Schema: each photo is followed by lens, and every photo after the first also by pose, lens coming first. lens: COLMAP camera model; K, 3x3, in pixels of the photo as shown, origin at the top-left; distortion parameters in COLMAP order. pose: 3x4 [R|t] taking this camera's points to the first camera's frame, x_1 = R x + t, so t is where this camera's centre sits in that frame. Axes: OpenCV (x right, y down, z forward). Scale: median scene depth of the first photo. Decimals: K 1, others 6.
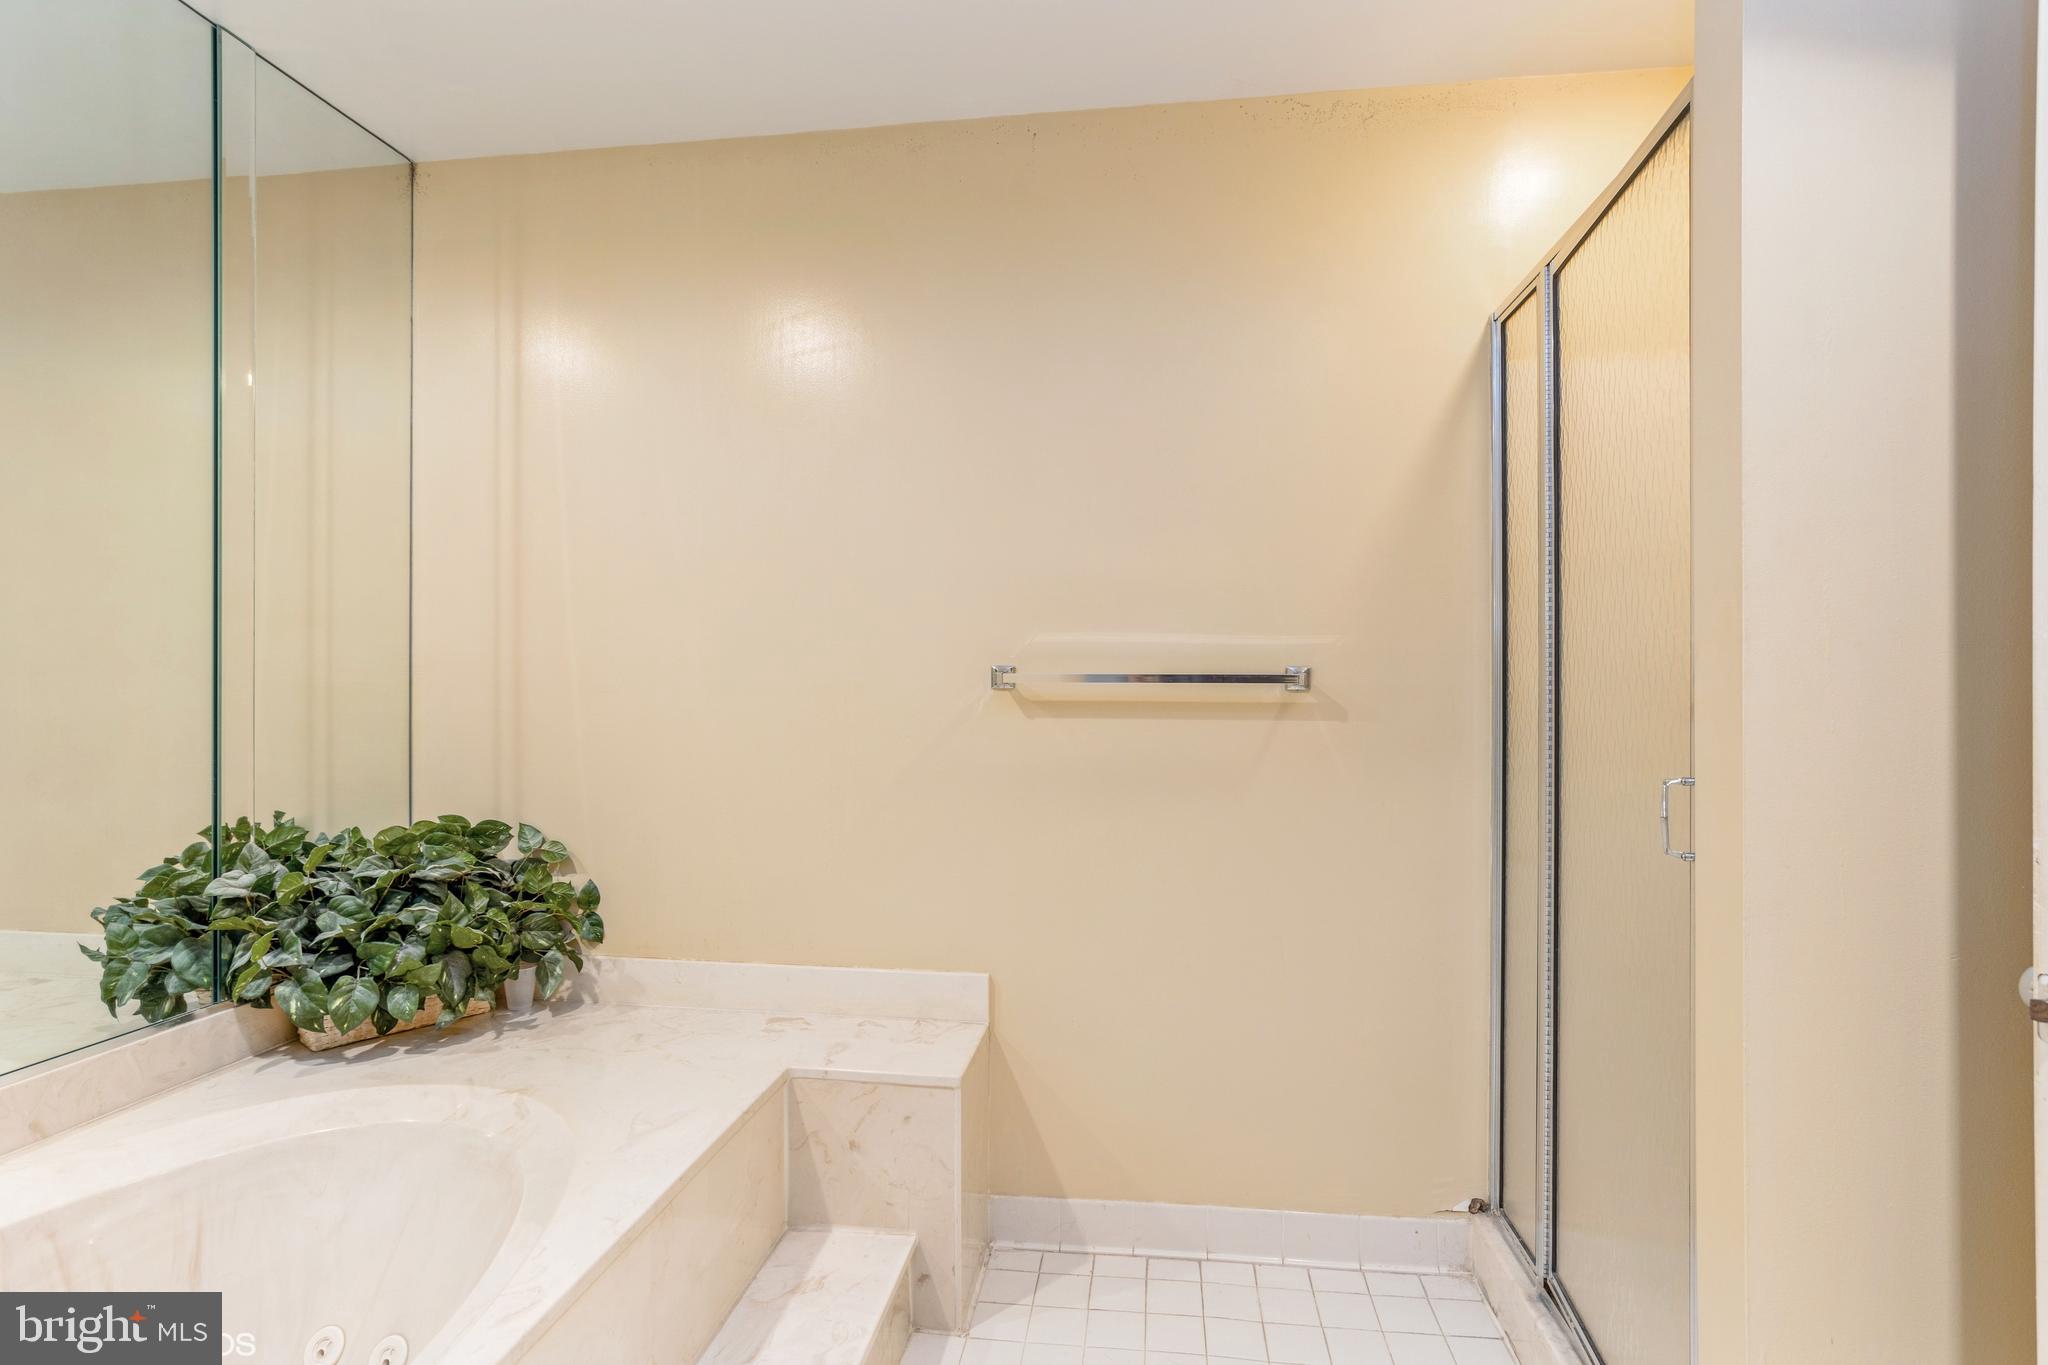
lens RADIAL K [[1000.3, 0, 1025.0], [0, 1000.3, 685.7], [0, 0, 1]] dist [-0.020046, 0.013850]
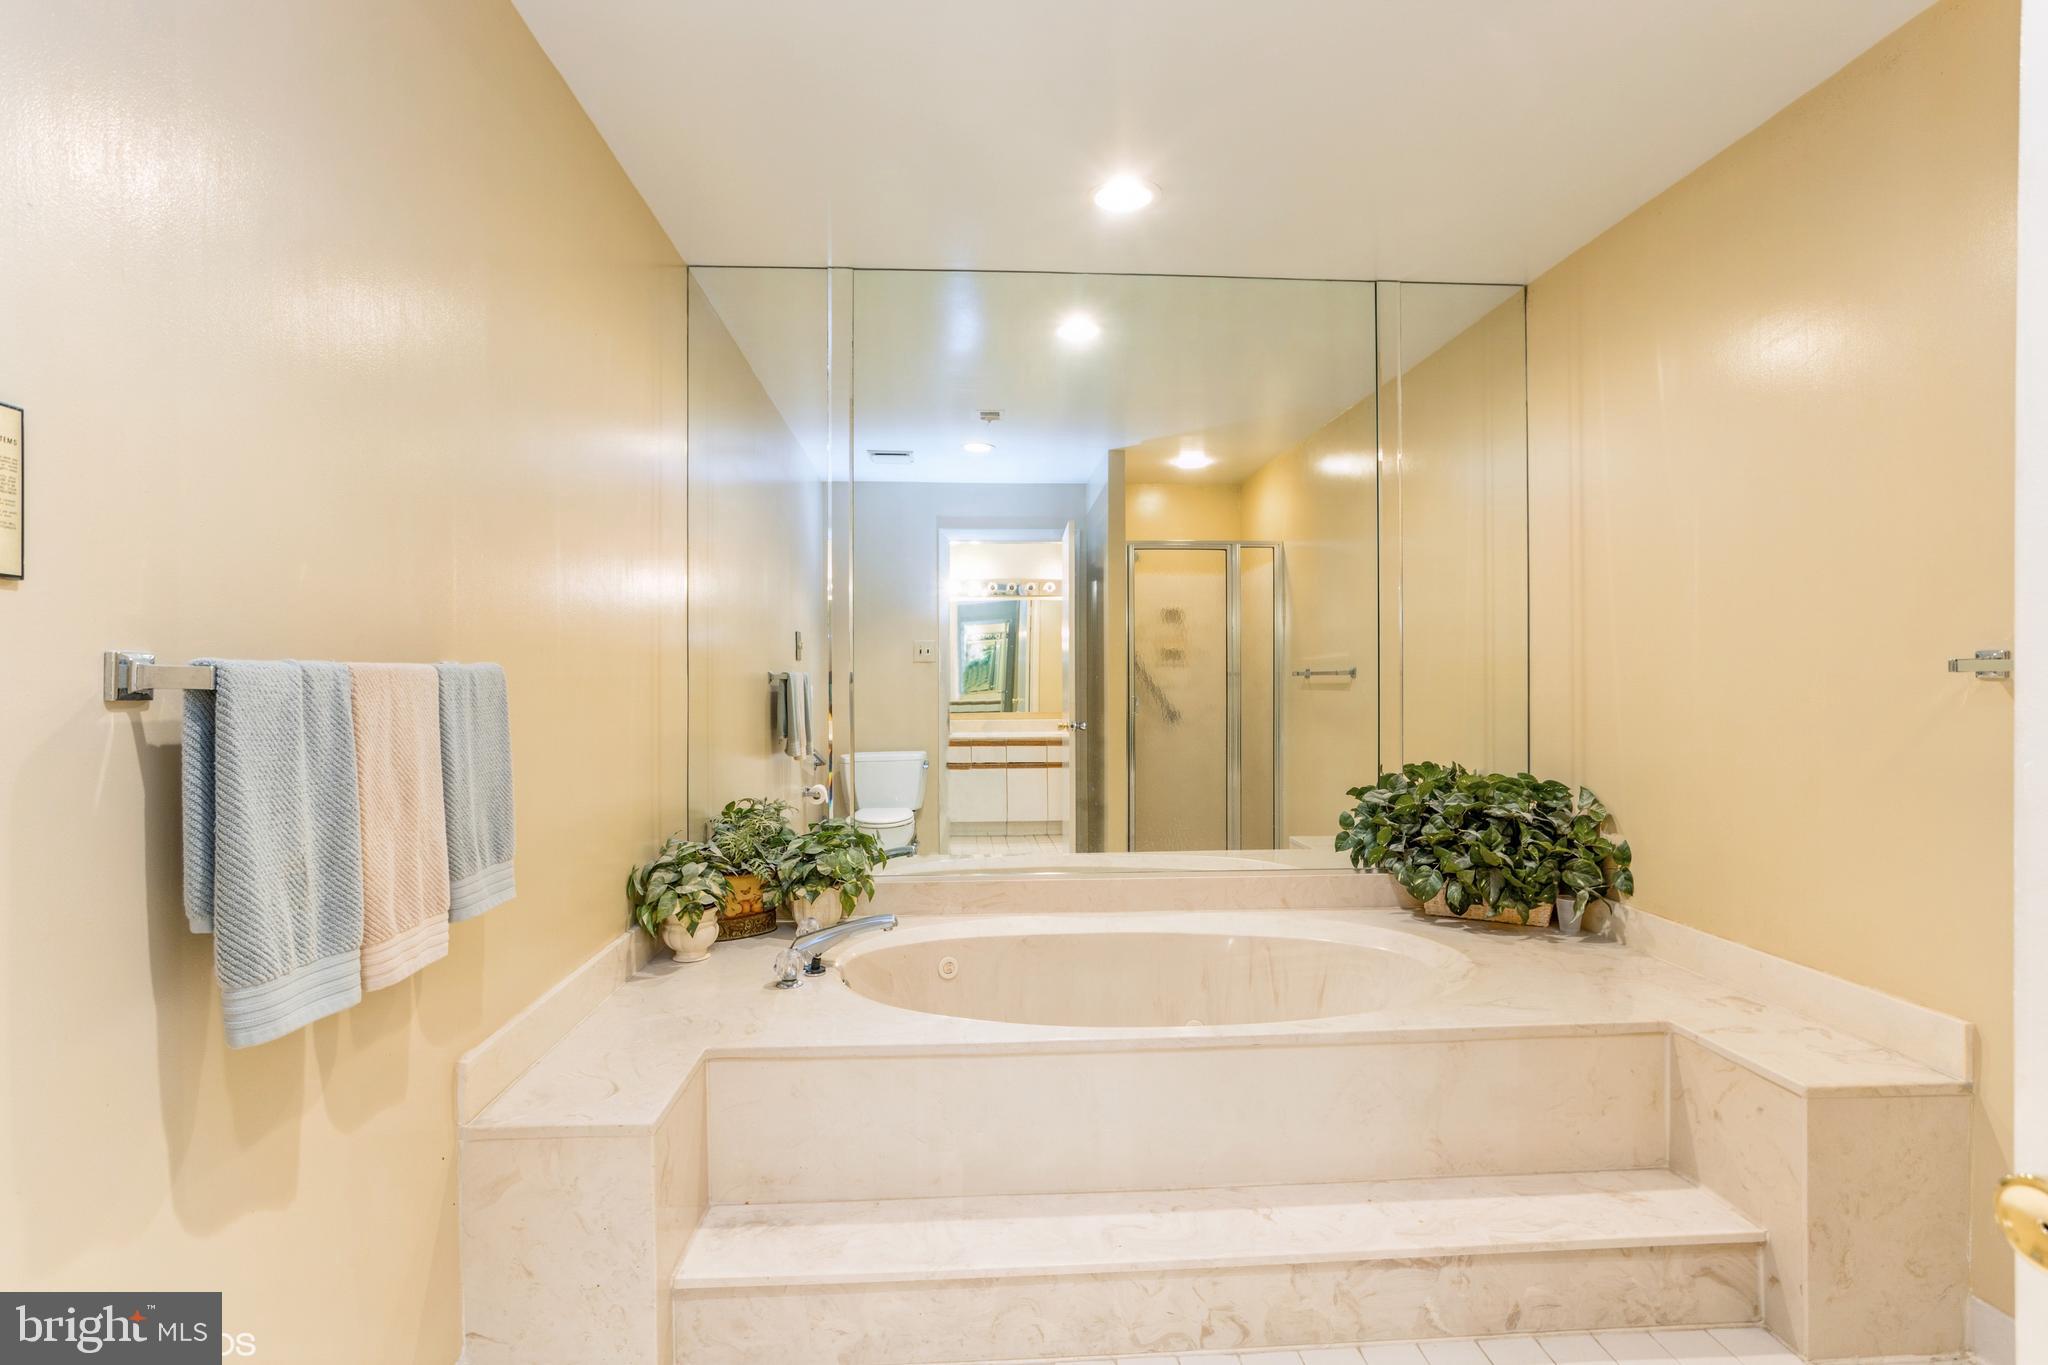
lens RADIAL K [[1000.3, 0, 1020.1], [0, 1000.3, 686.3], [0, 0, 1]] dist [-0.020046, 0.013850]
pose [[0.188807, 0.001830, -0.982013, 0.618263], [0.005015, 0.999983, 0.002827, 0.006082], [0.982001, -0.005459, 0.188795, 0.081442]]
